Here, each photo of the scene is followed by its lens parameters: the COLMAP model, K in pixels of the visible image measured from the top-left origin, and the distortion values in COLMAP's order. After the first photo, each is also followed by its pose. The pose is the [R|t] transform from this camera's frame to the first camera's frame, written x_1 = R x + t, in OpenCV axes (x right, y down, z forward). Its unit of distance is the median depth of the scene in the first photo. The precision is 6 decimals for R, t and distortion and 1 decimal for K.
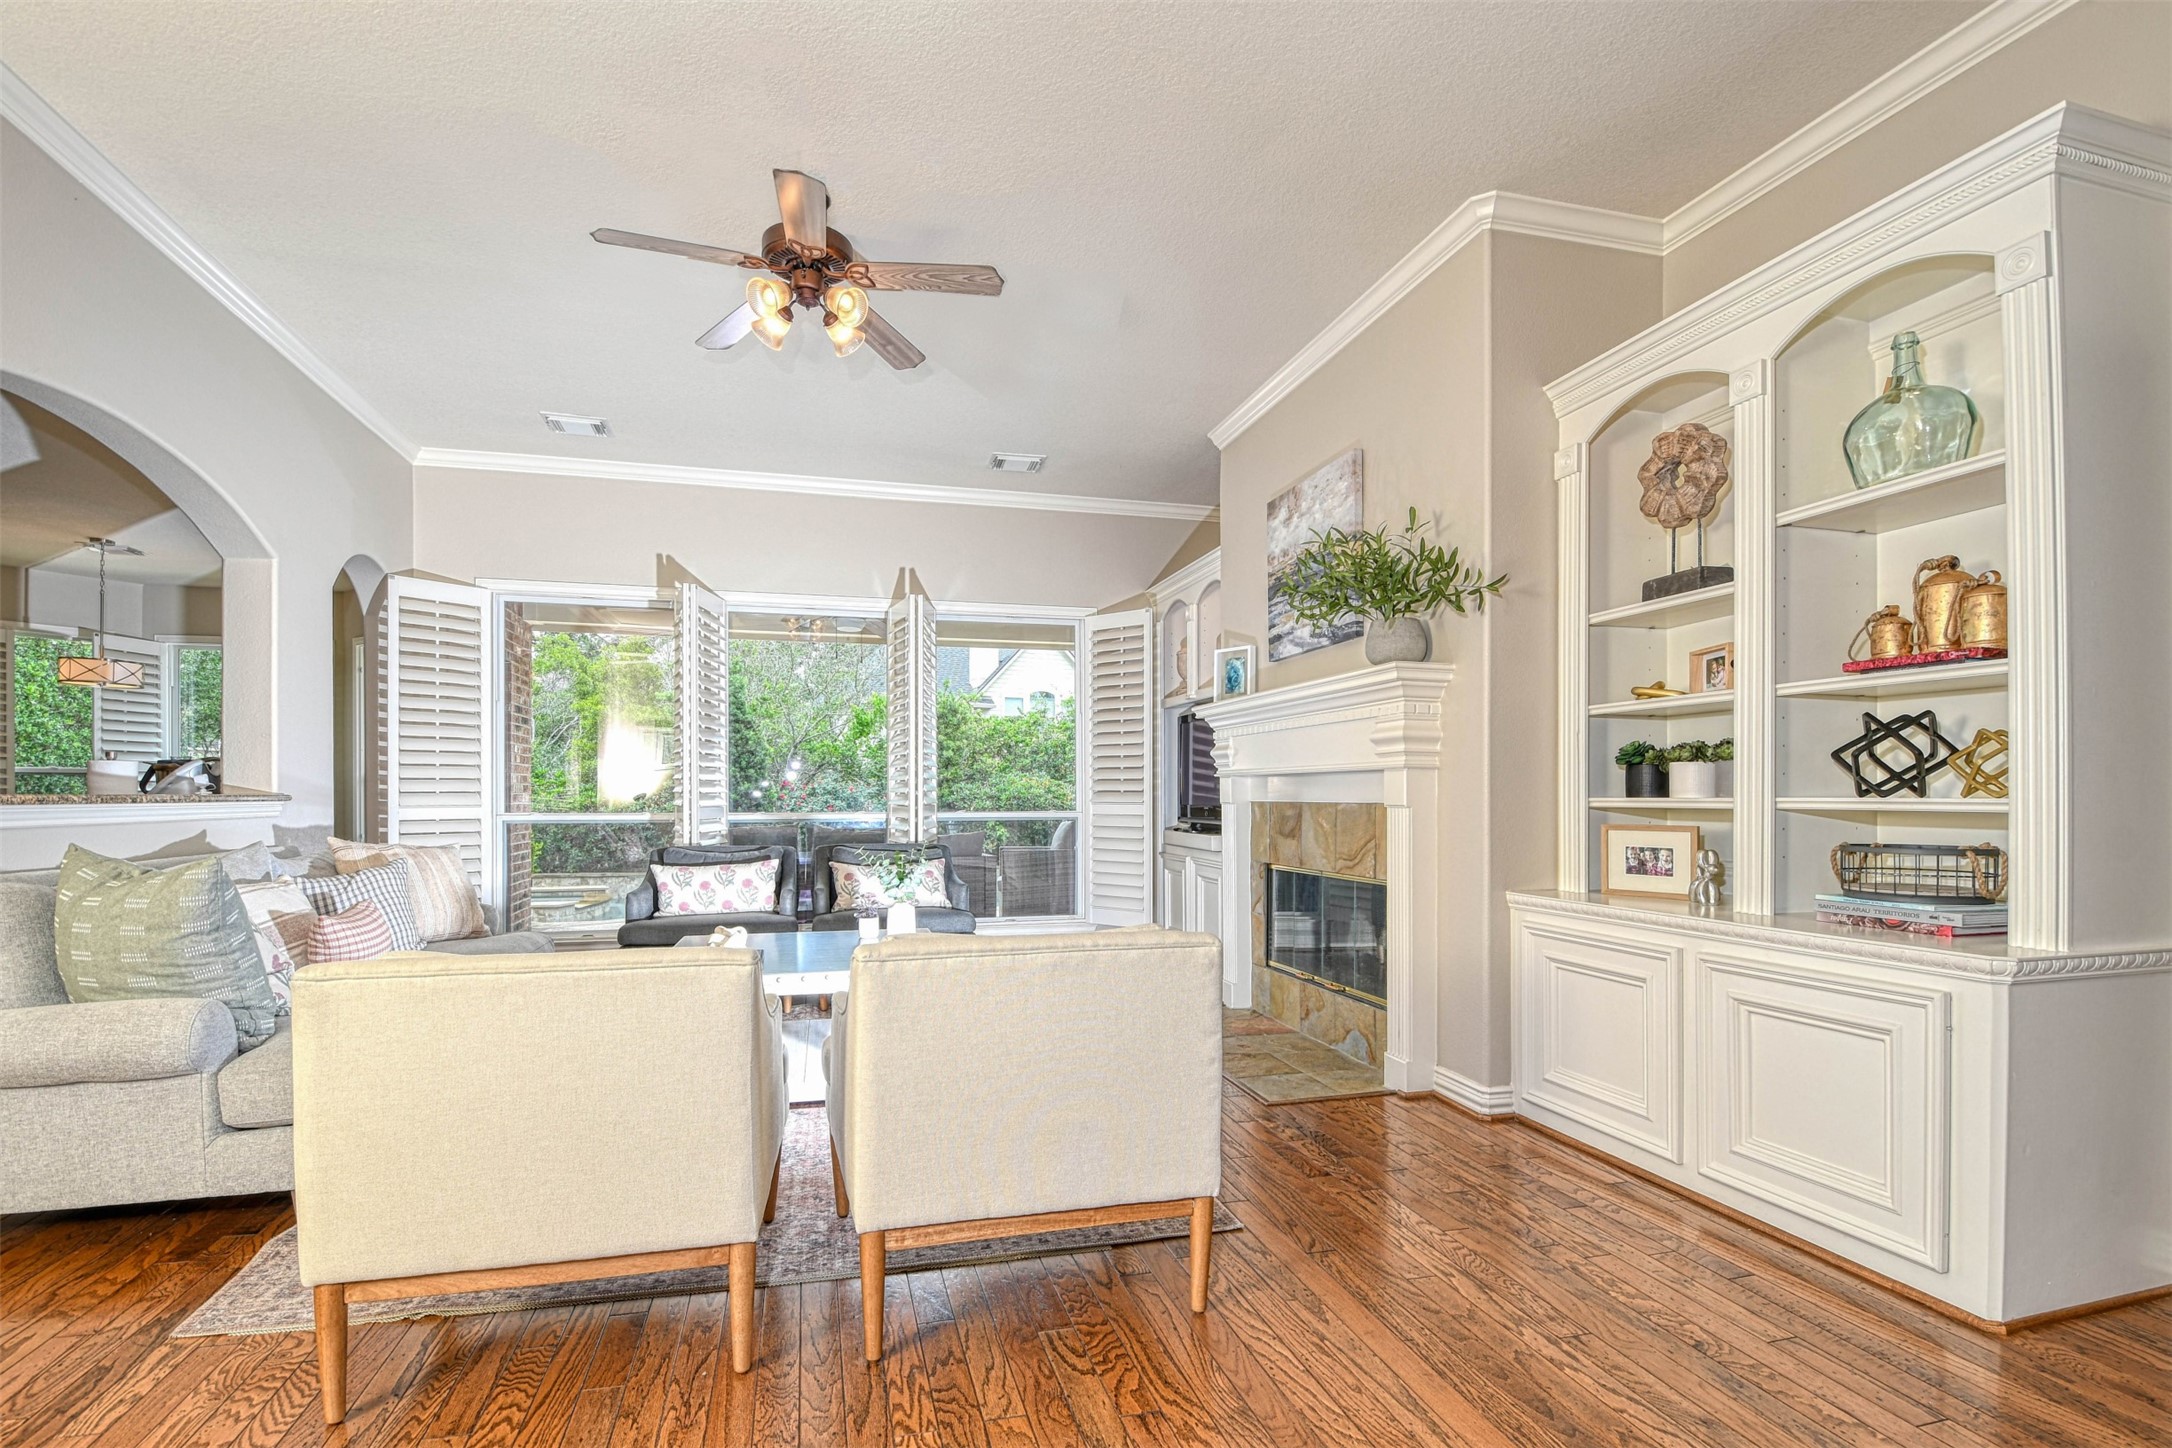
lens RADIAL K [[988.2, 0, 1032.0], [0, 988.2, 797.6], [0, 0, 1]] dist [0.000496, -0.014655]
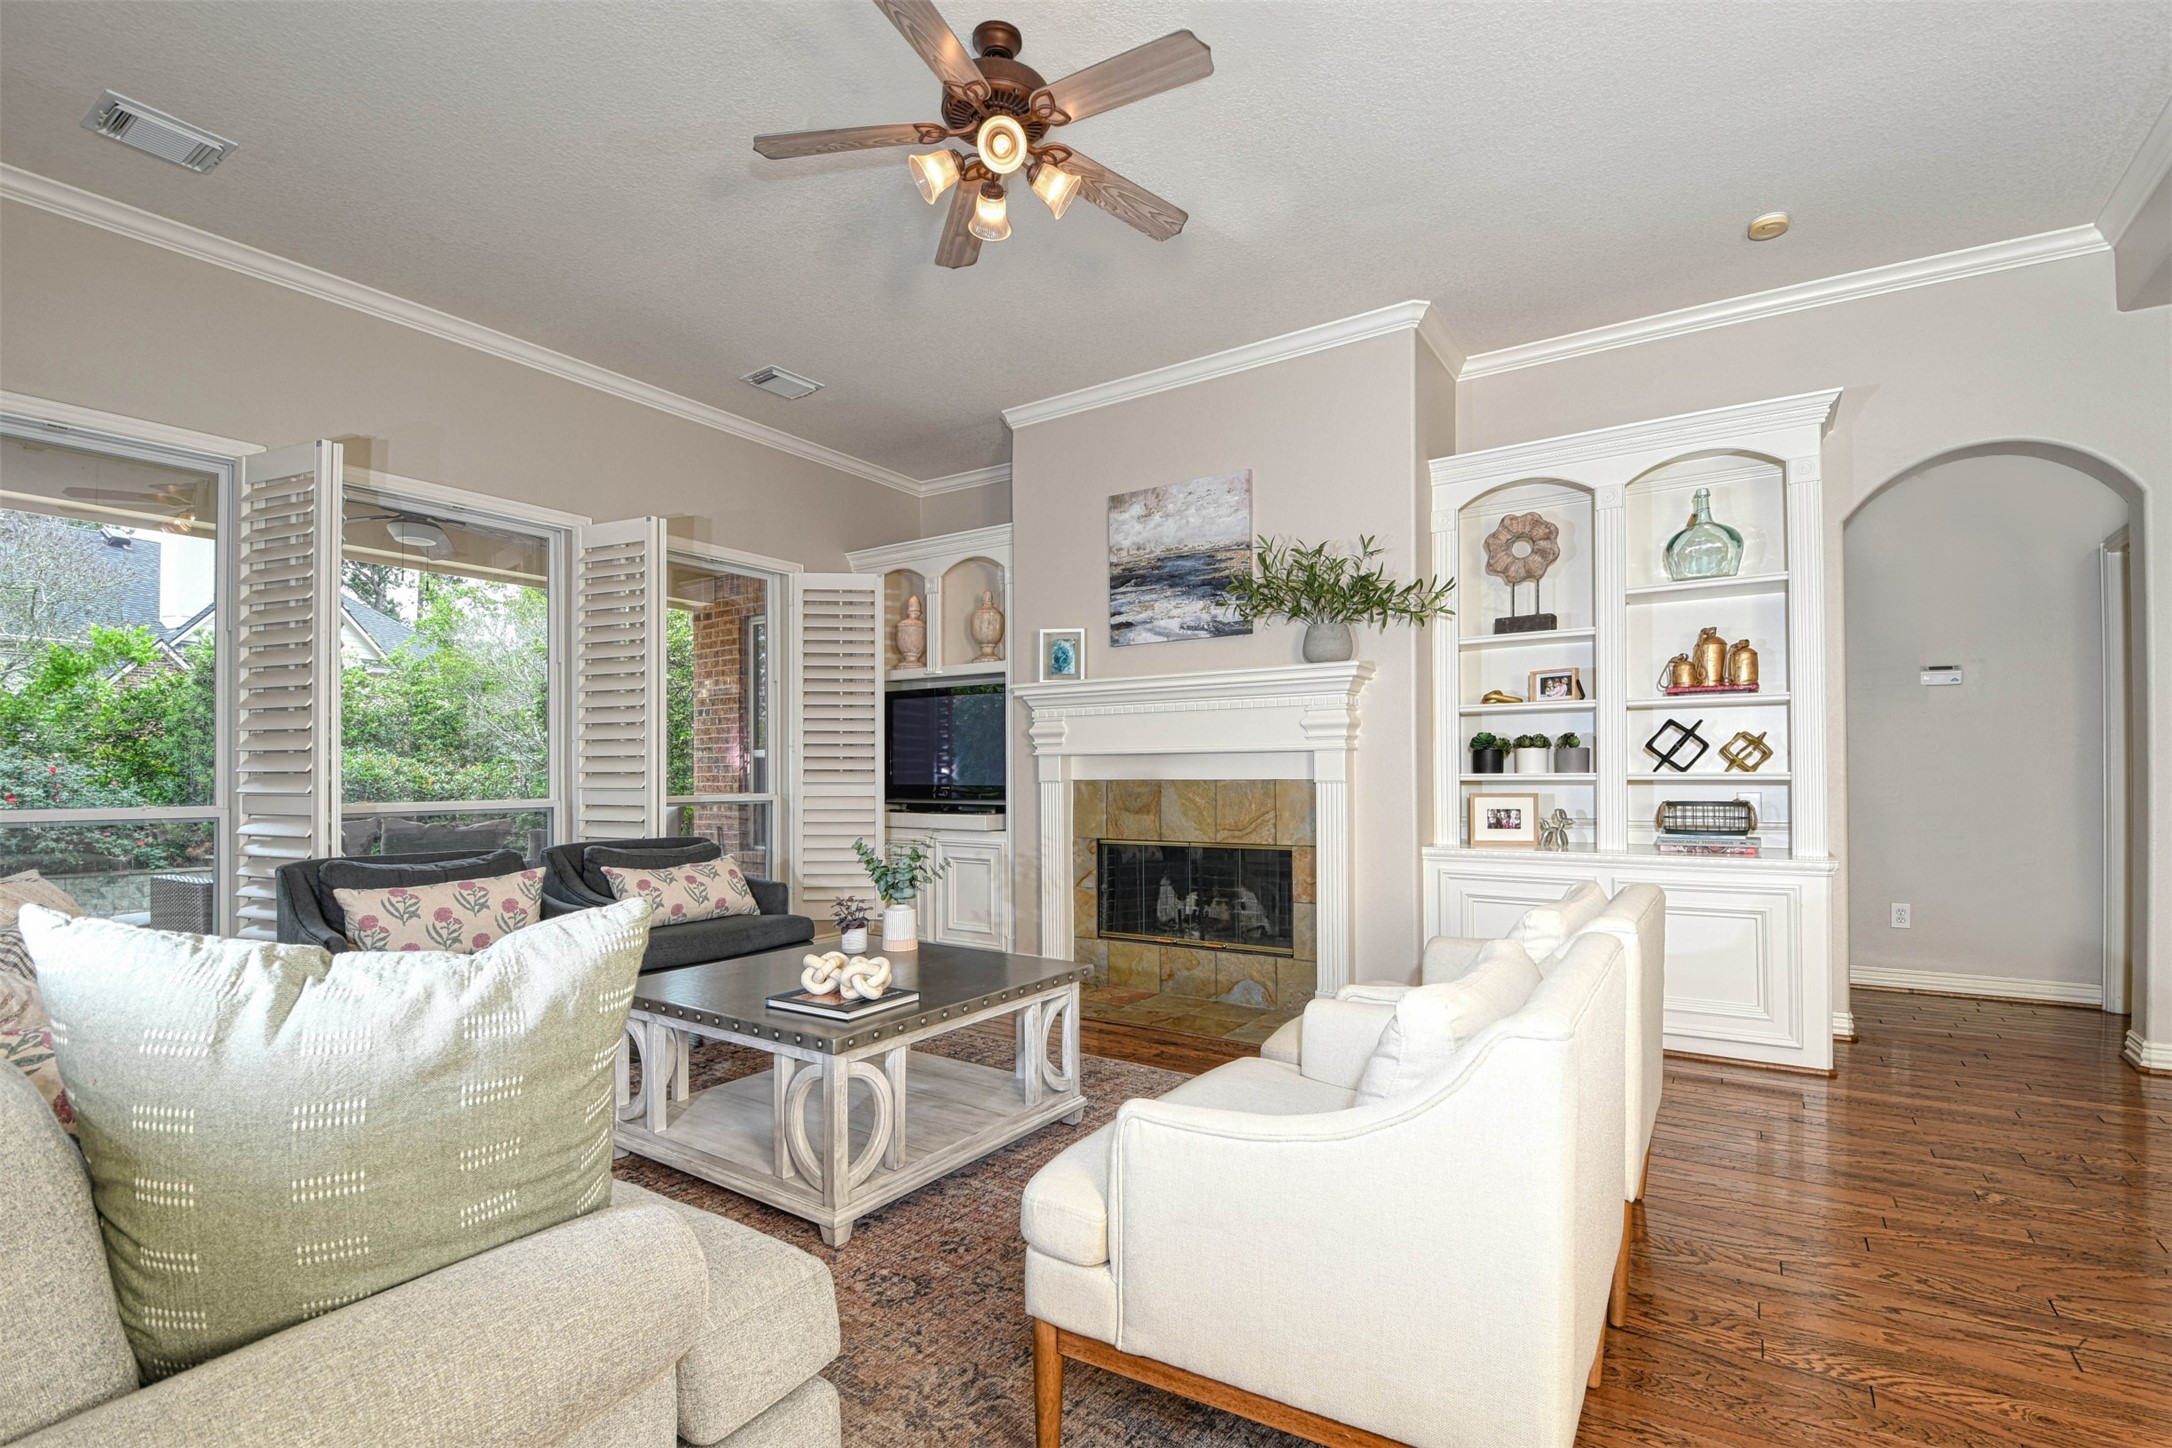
lens RADIAL K [[987.9, 0, 1091.0], [0, 987.9, 768.1], [0, 0, 1]] dist [0.000621, -0.019742]
pose [[0.727122, 0.002500, 0.686503, -0.718767], [0.005533, 0.999940, -0.009502, 0.002382], [-0.686486, 0.010708, 0.727064, 0.364011]]
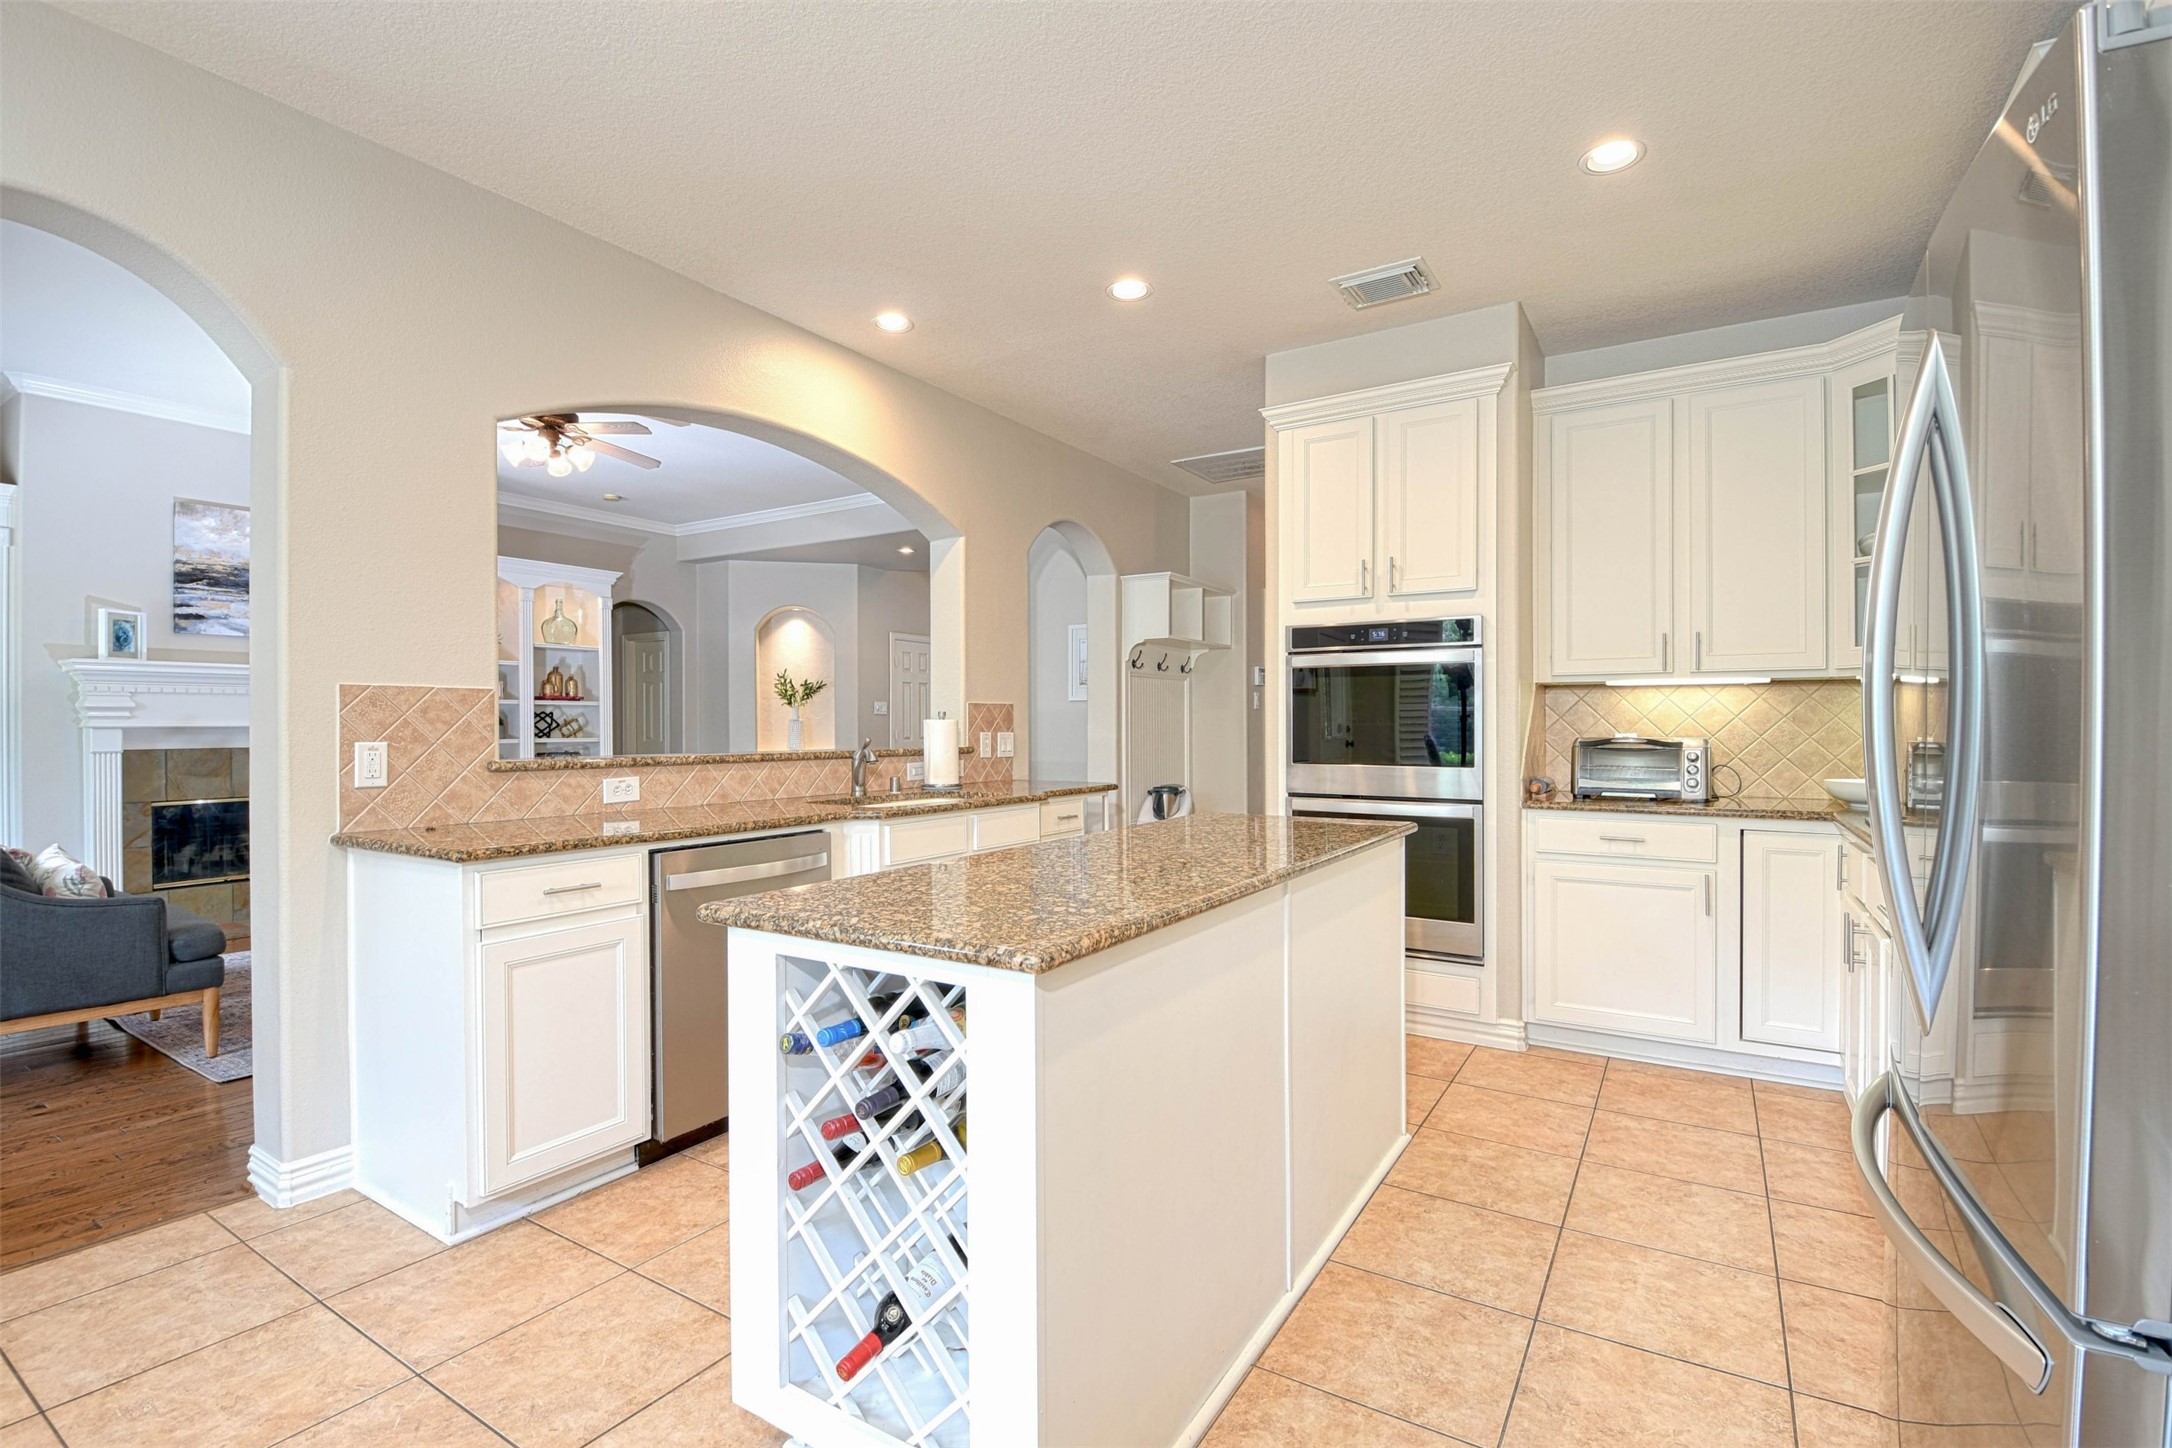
lens RADIAL K [[997.3, 0, 1097.4], [0, 997.3, 732.4], [0, 0, 1]] dist [0.000997, -0.017628]
pose [[-0.715785, -0.007891, 0.698276, -2.031189], [0.000439, 0.999931, 0.011750, -0.043008], [-0.698320, 0.008717, -0.715732, 1.555147]]
